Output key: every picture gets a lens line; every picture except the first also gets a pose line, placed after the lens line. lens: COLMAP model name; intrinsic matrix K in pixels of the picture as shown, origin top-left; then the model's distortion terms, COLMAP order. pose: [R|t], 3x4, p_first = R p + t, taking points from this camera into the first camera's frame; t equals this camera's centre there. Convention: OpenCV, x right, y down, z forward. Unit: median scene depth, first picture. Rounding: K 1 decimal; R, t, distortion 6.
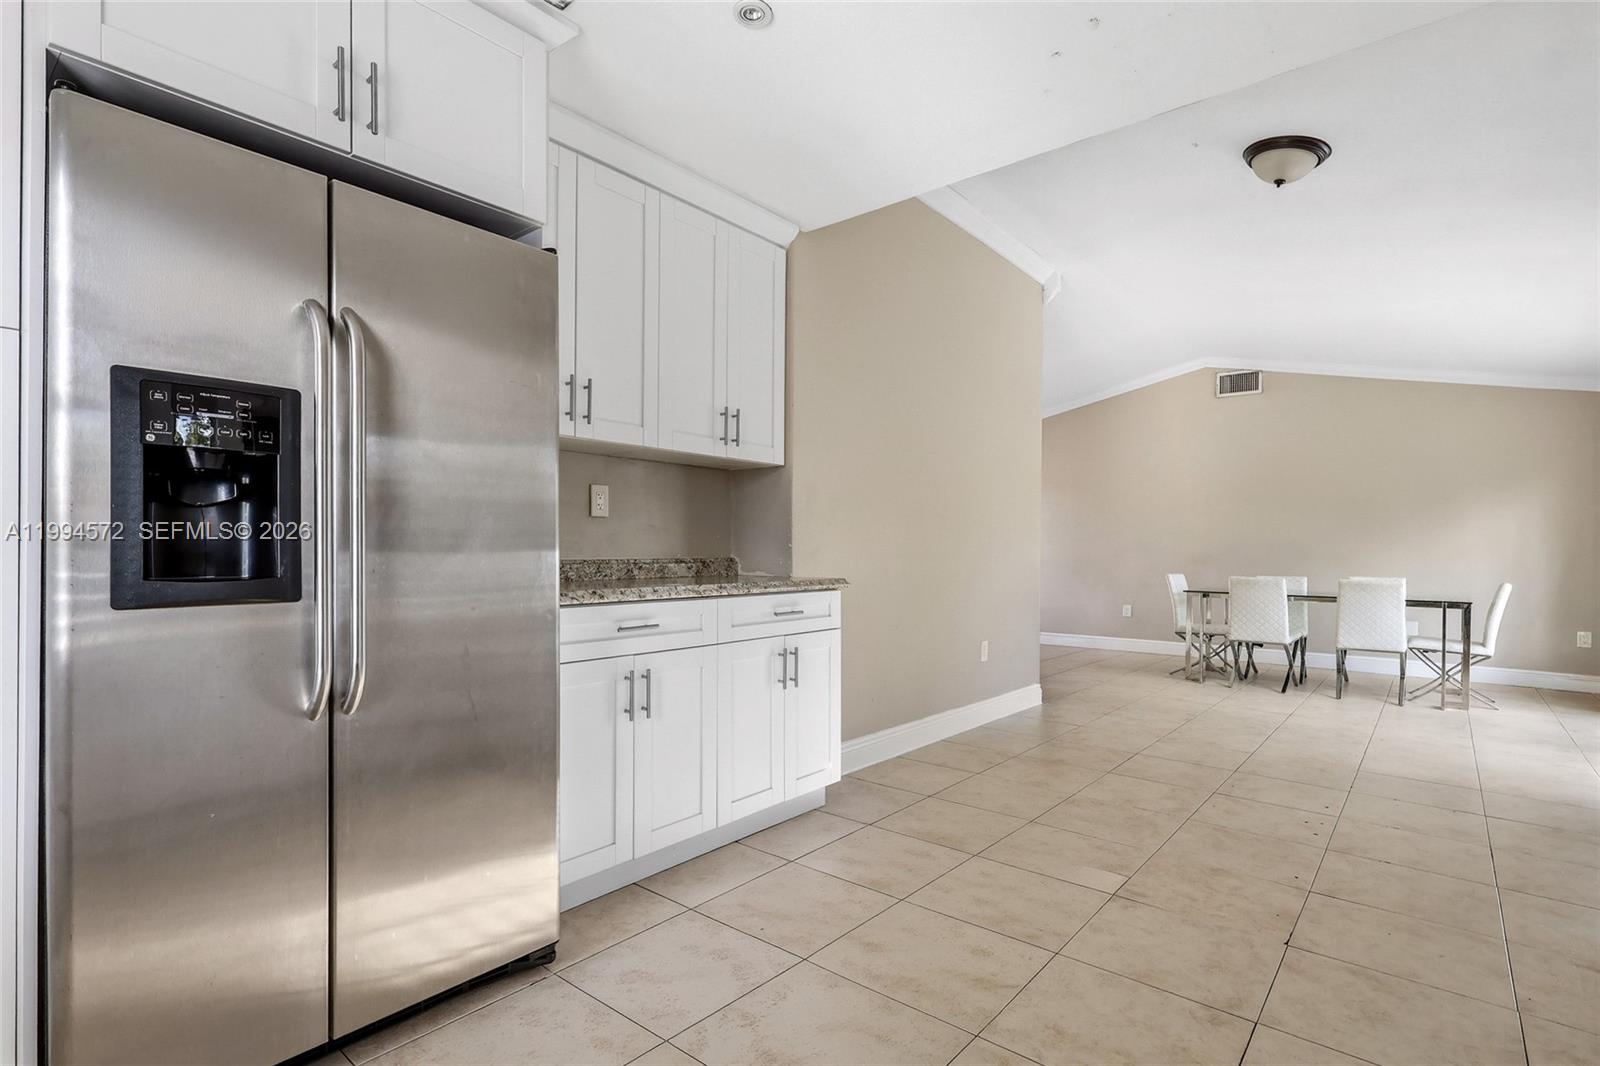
lens RADIAL K [[777.8, 0, 794.0], [0, 777.8, 549.4], [0, 0, 1]] dist [-0.001906, 0.000676]
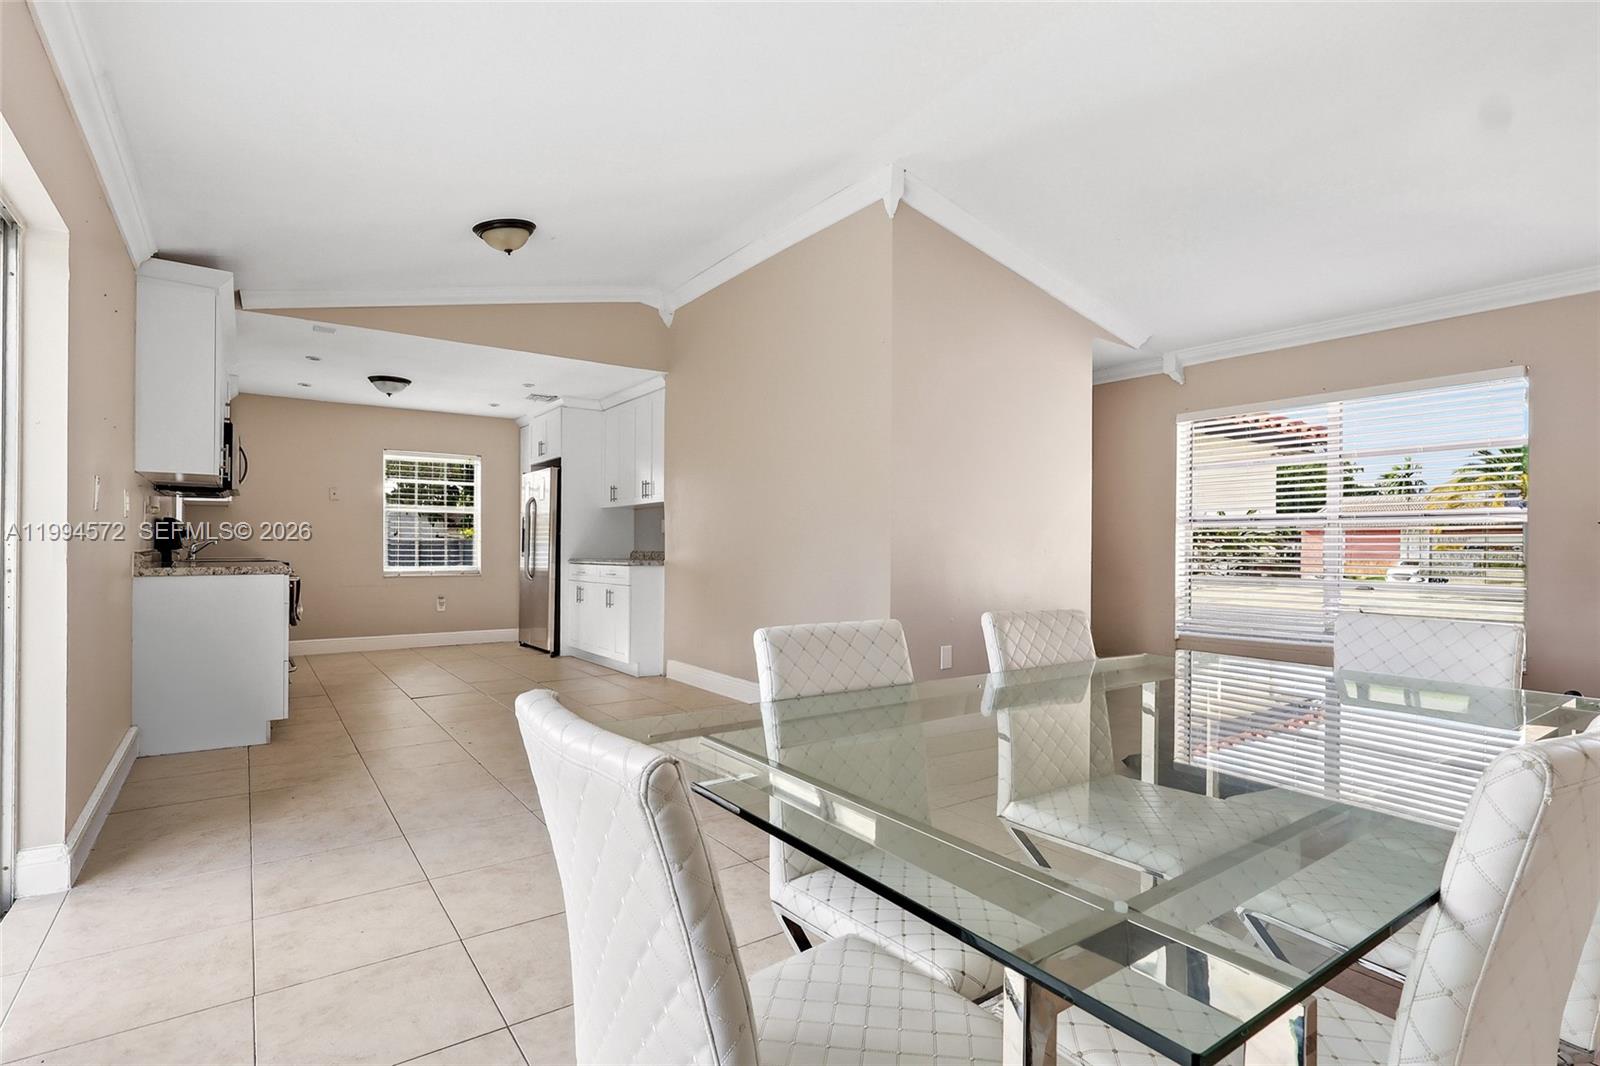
lens RADIAL K [[773.6, 0, 795.6], [0, 773.6, 543.7], [0, 0, 1]] dist [-0.003050, 0.001259]
pose [[-0.249962, -0.014415, -0.968148, 2.009773], [-0.009070, 0.999880, -0.012545, 0.017024], [0.968213, 0.005646, -0.250063, 2.065095]]
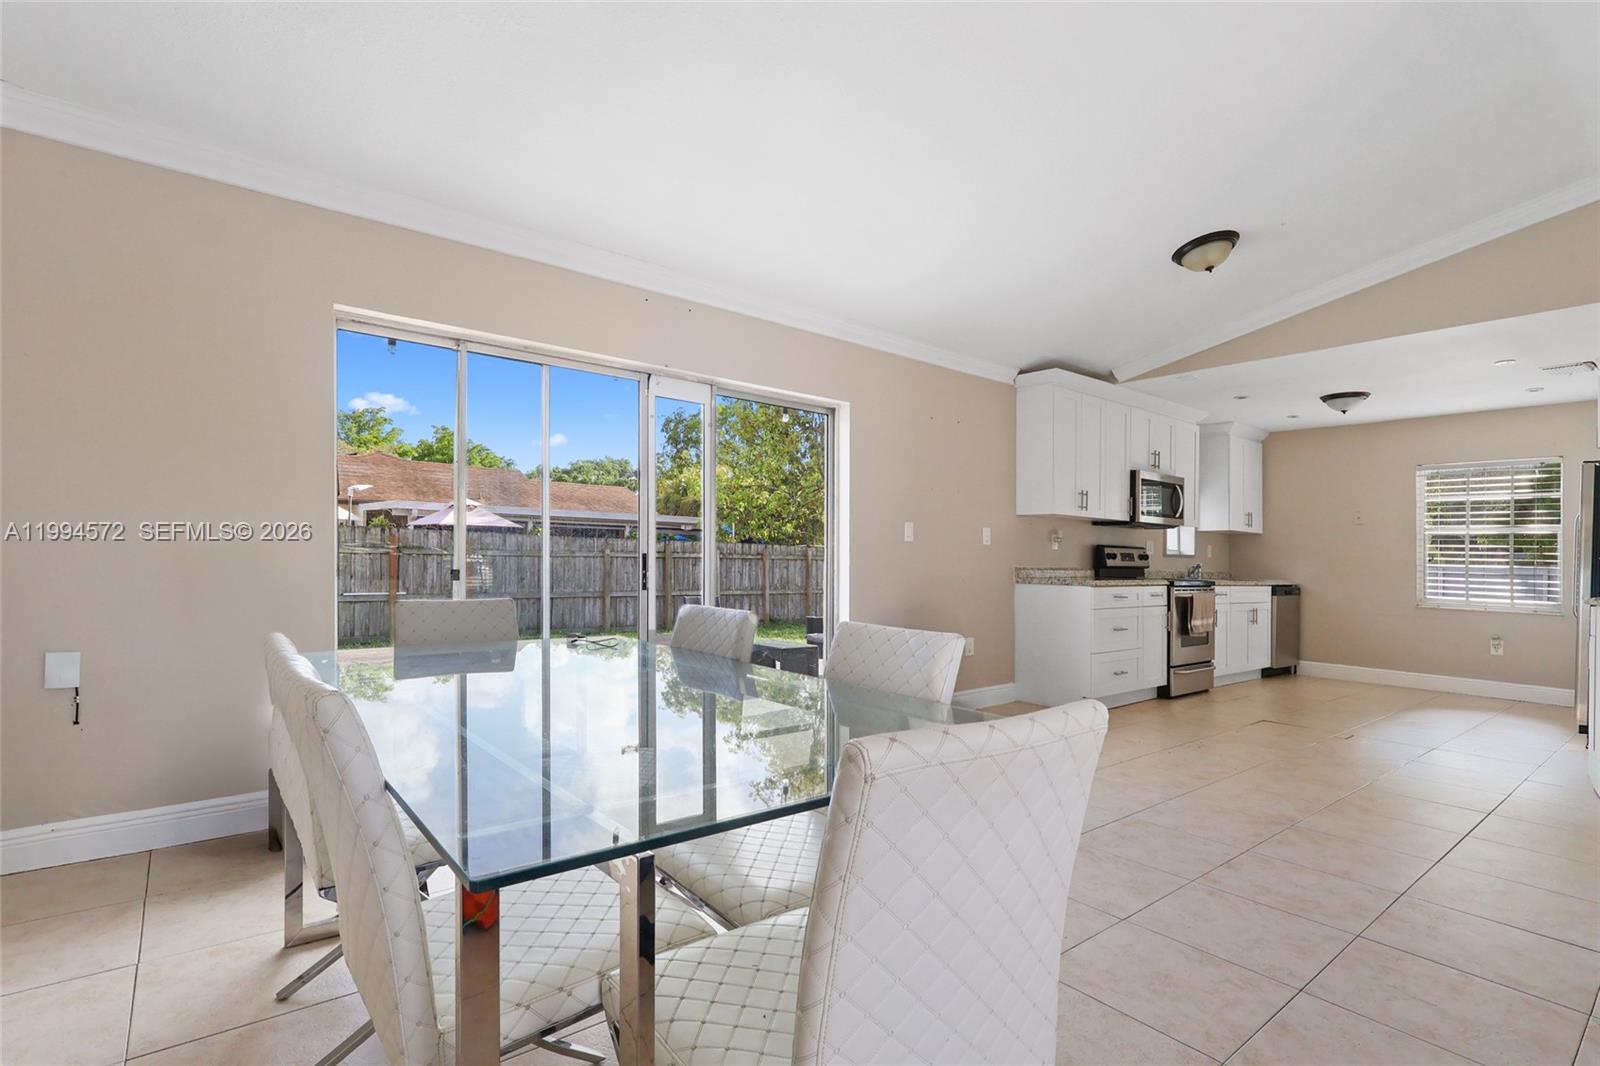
lens RADIAL K [[756.4, 0, 791.7], [0, 756.4, 510.2], [0, 0, 1]] dist [0.002278, 0.000746]
pose [[-0.979702, -0.021713, 0.199281, 1.206810], [-0.033743, 0.997794, -0.057173, 0.009382], [-0.197600, -0.062737, -0.978273, 2.688493]]
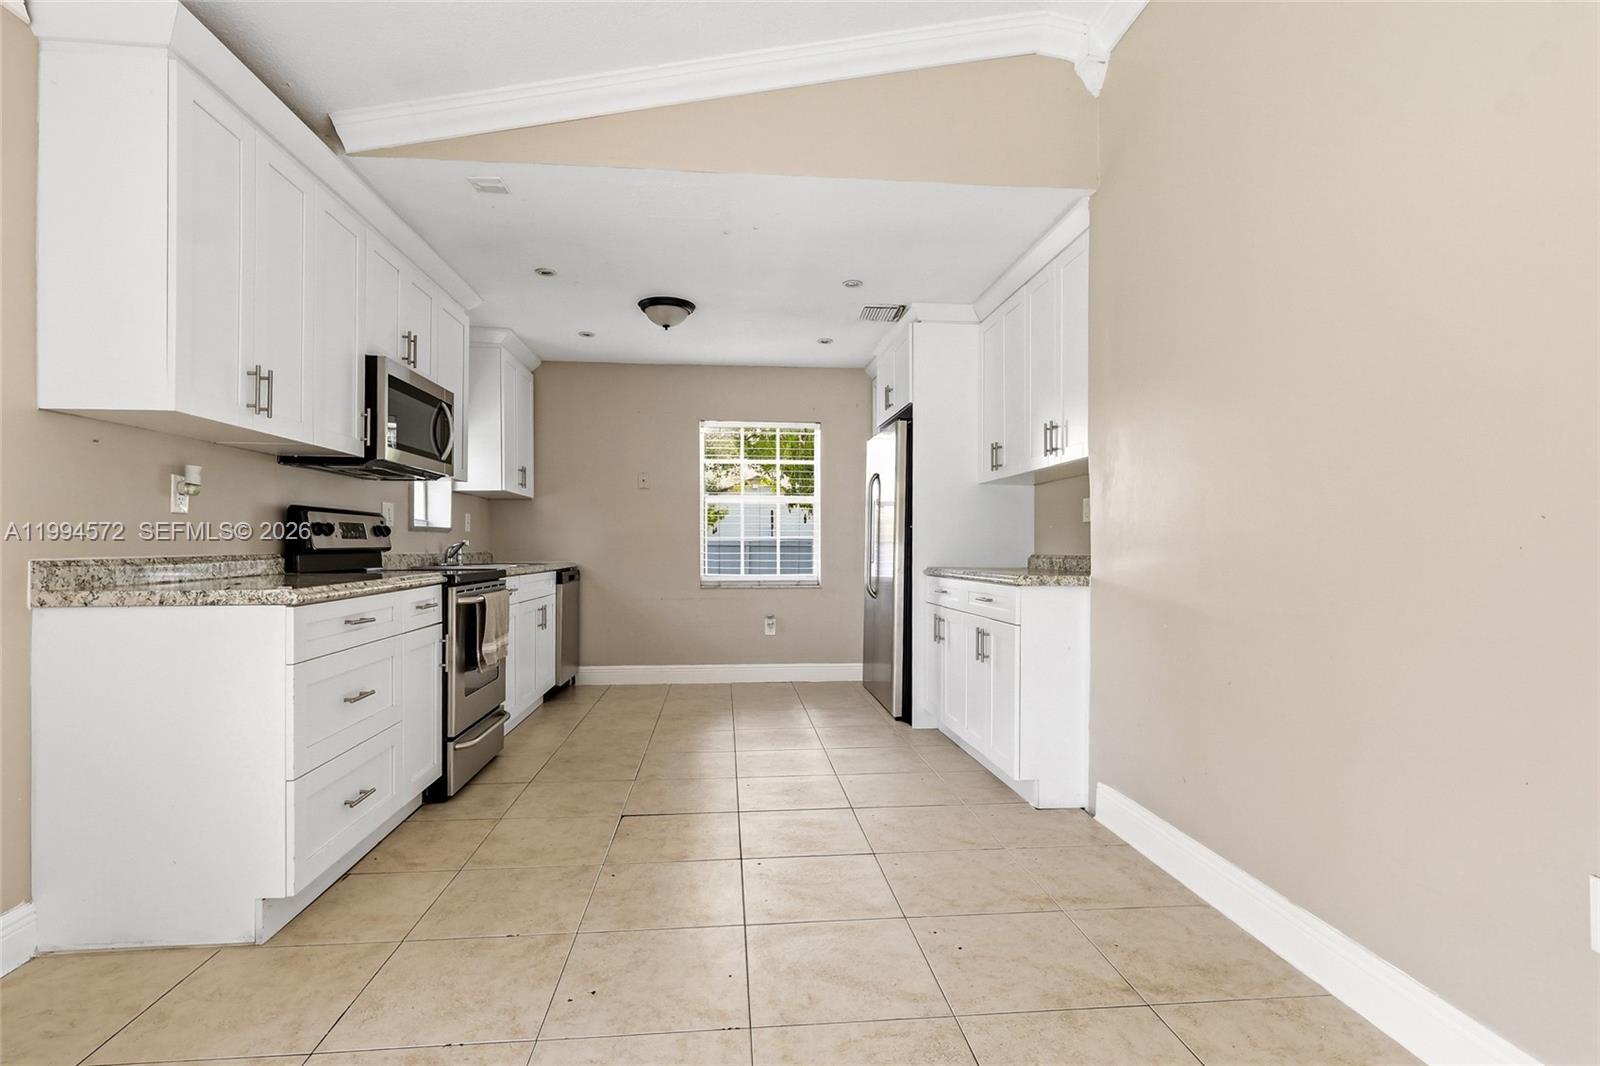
lens RADIAL K [[773.6, 0, 795.6], [0, 773.6, 543.7], [0, 0, 1]] dist [-0.003050, 0.001259]
pose [[-0.704191, -0.012679, -0.709898, 1.041974], [-0.010004, 0.999918, -0.007936, 0.008171], [0.709940, 0.001514, -0.704260, 1.628437]]
